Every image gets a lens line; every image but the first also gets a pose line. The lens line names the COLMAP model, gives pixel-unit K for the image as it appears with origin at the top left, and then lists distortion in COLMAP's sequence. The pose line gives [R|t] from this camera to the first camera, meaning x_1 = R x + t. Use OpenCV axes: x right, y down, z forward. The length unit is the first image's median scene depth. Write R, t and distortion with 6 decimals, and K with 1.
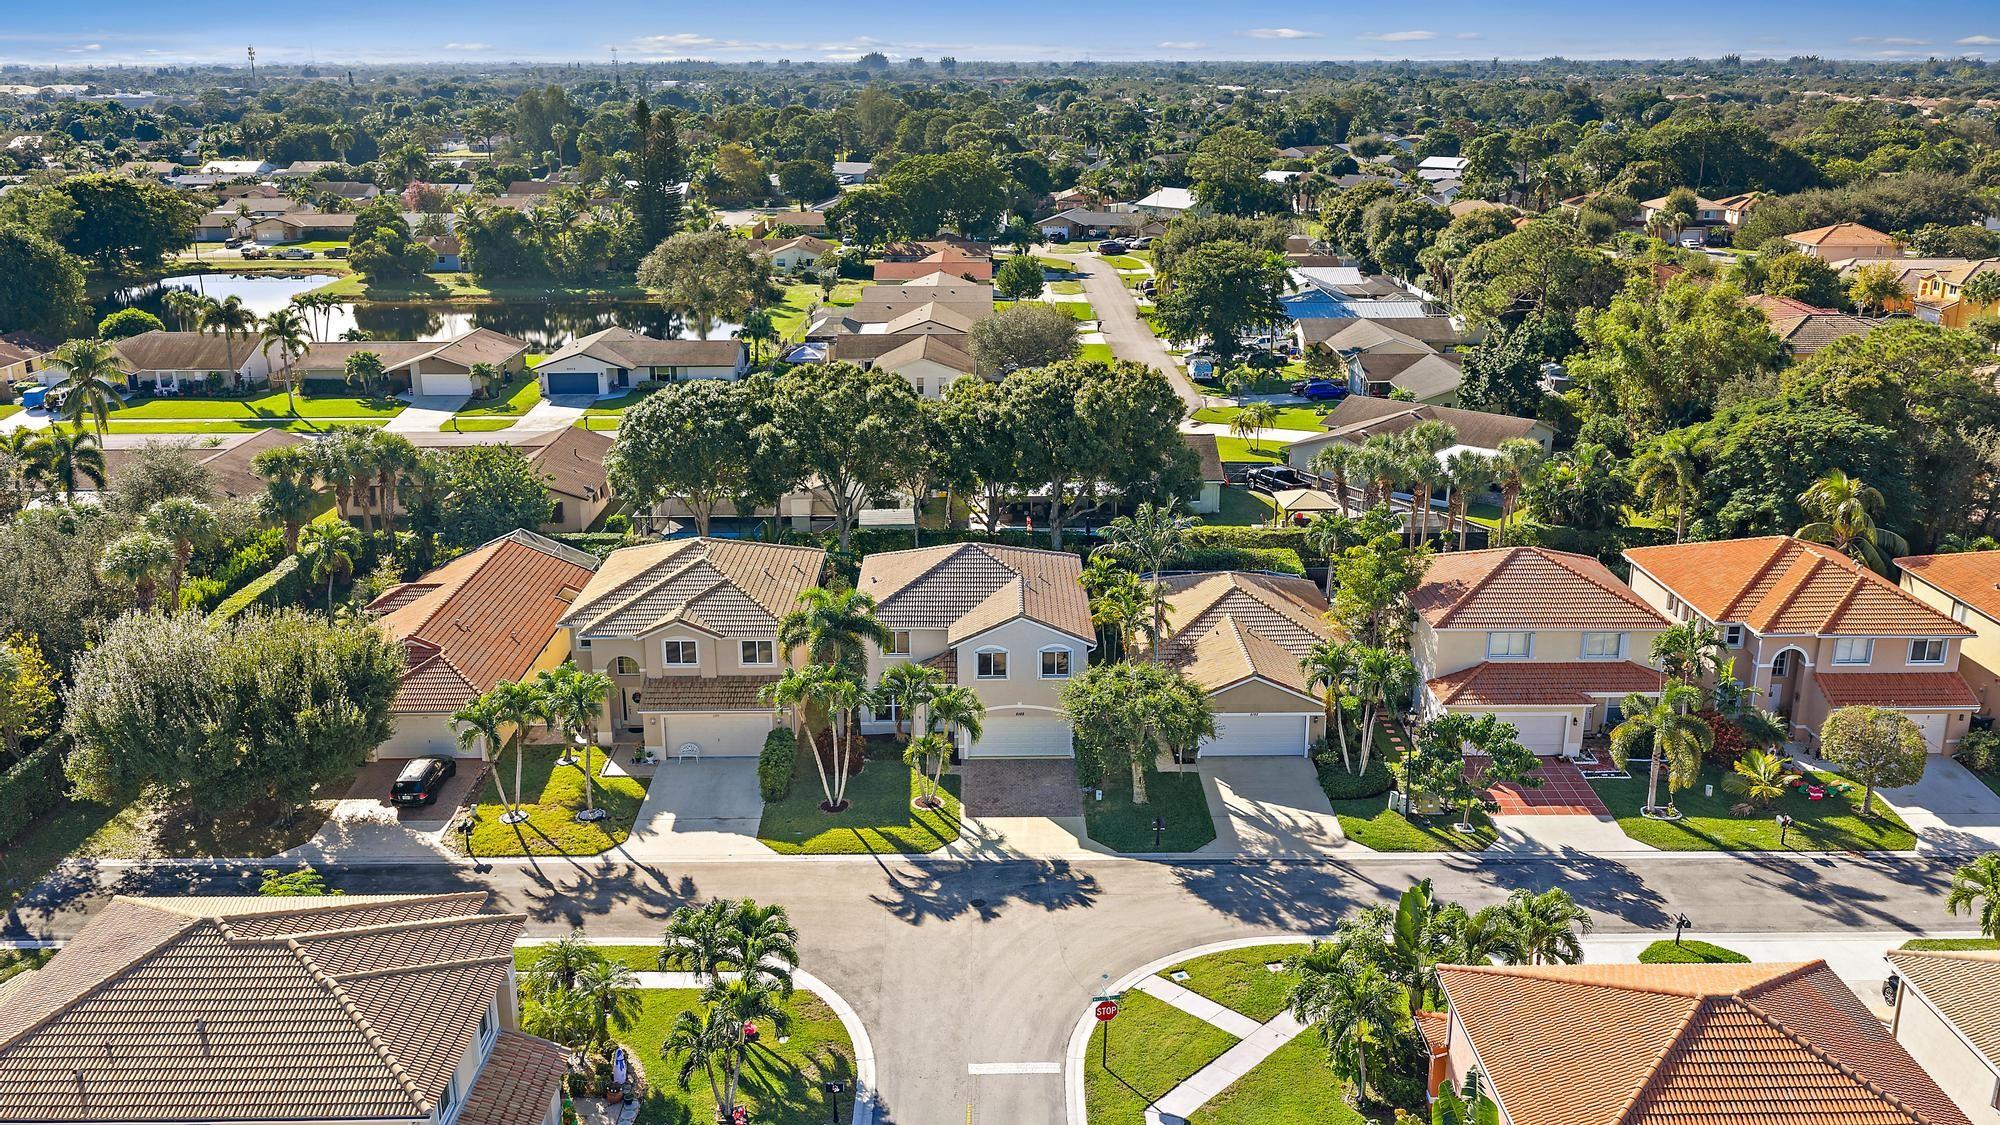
lens RADIAL K [[1658.7, 0, 1000.0], [0, 1658.7, 562.5], [0, 0, 1]] dist [-0.004254, -0.001965]
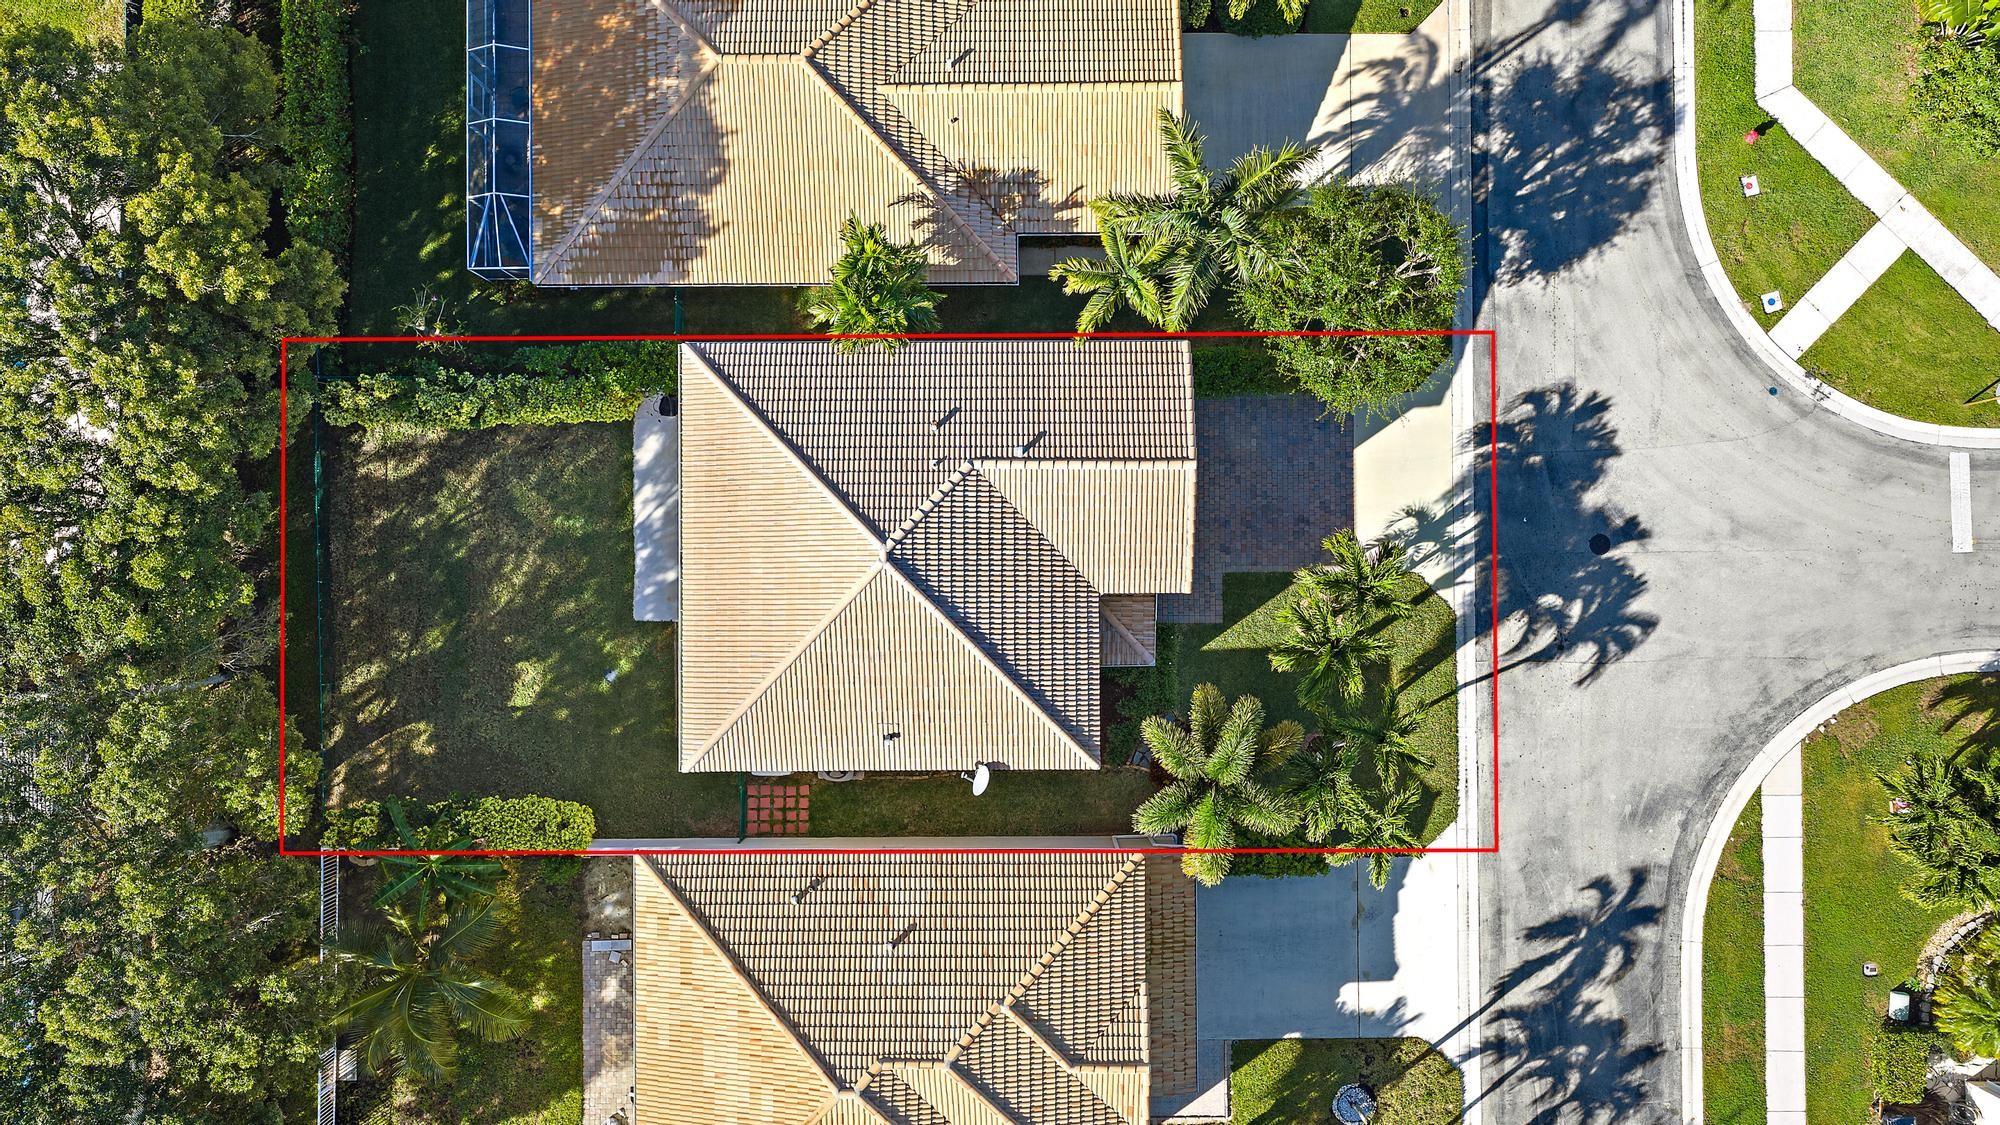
lens RADIAL K [[1658.7, 0, 1000.0], [0, 1658.7, 562.5], [0, 0, 1]] dist [-0.004254, -0.001965]
pose [[0.004717, -0.999885, 0.014444, -0.032913], [0.302988, 0.015195, 0.952873, -0.593927], [-0.952983, -0.000119, 0.303025, 0.996527]]
